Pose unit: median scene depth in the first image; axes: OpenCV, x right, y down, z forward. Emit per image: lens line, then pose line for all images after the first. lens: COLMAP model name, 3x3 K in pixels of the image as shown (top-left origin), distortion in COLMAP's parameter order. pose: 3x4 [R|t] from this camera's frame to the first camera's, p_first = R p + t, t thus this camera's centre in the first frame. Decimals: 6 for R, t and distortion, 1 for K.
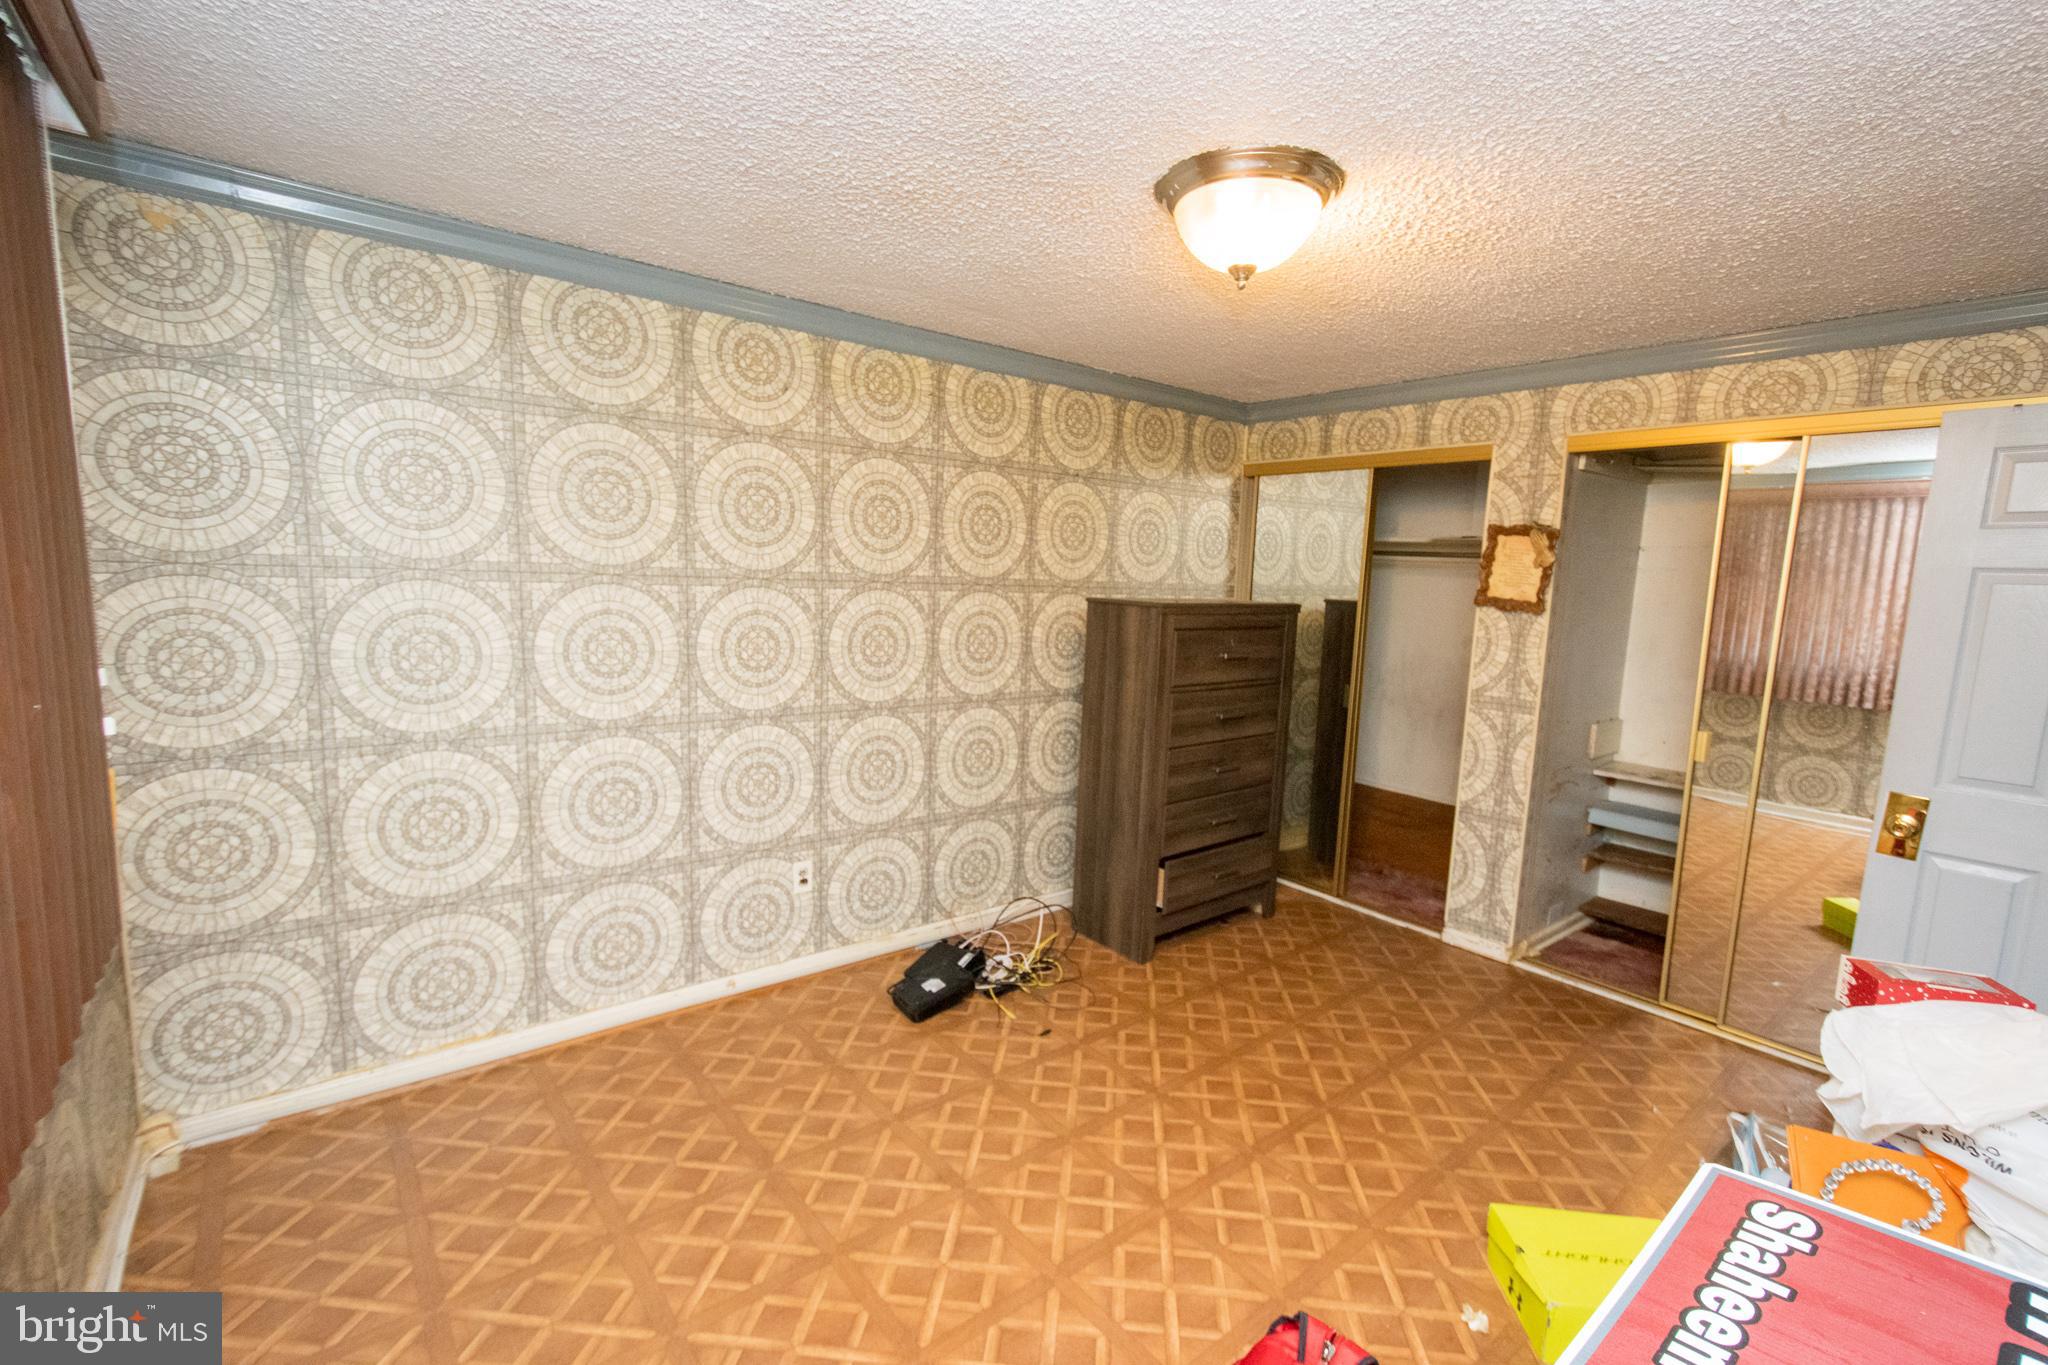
lens RADIAL K [[897.5, 0, 1042.4], [0, 897.5, 666.9], [0, 0, 1]] dist [0.002081, -0.000082]
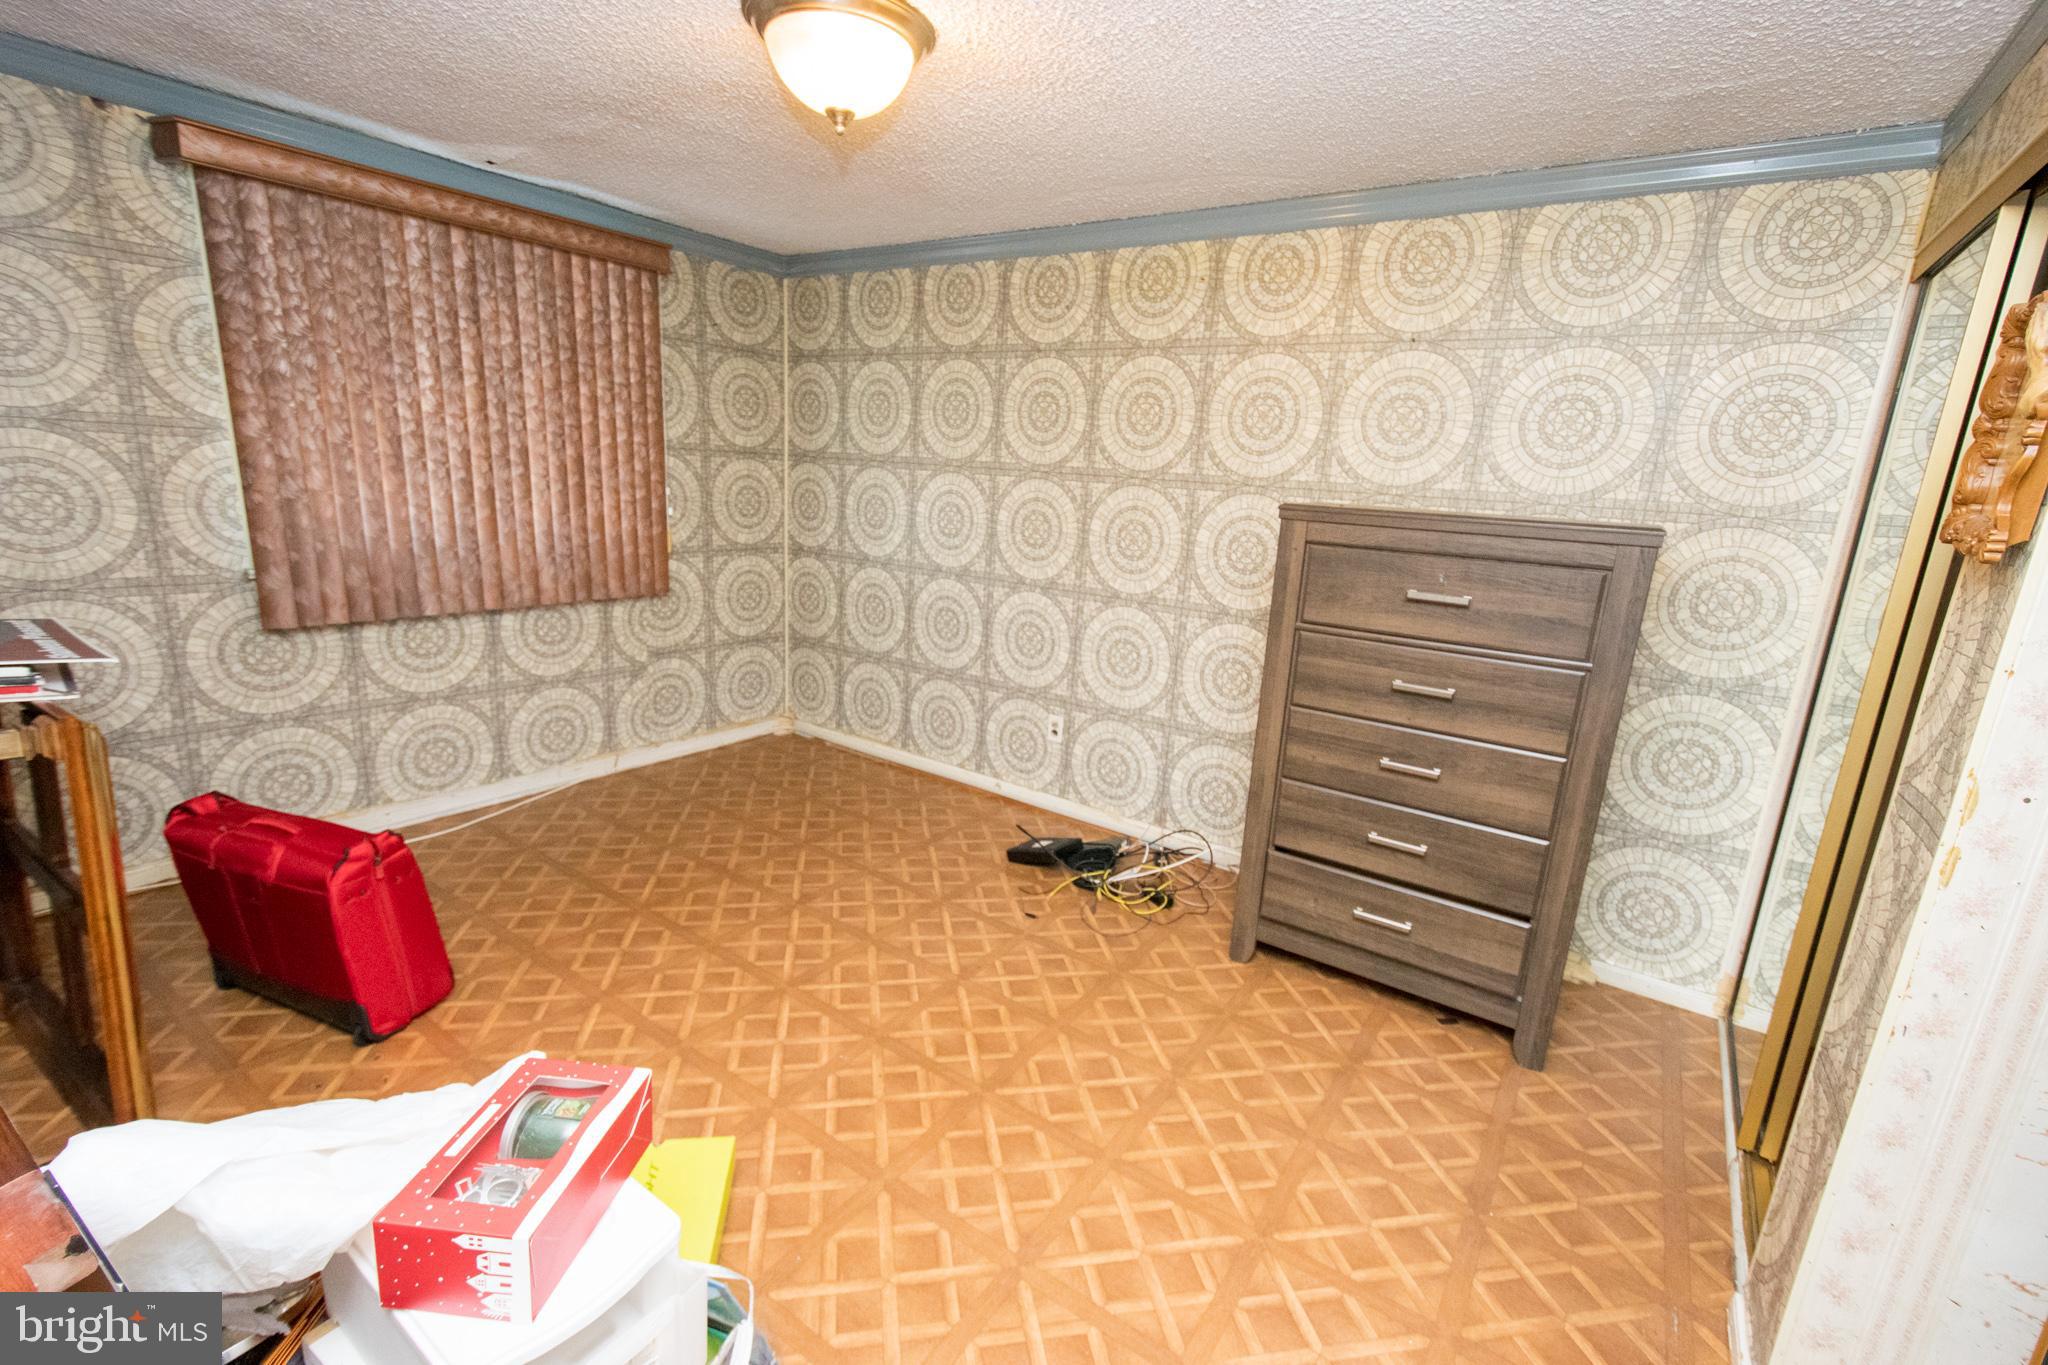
lens RADIAL K [[897.5, 0, 1042.4], [0, 897.5, 666.9], [0, 0, 1]] dist [0.002081, -0.000082]
pose [[0.300413, 0.187896, -0.935119, 0.785544], [-0.143033, 0.978193, 0.150601, -0.021248], [0.943024, 0.088510, 0.320737, 0.569211]]
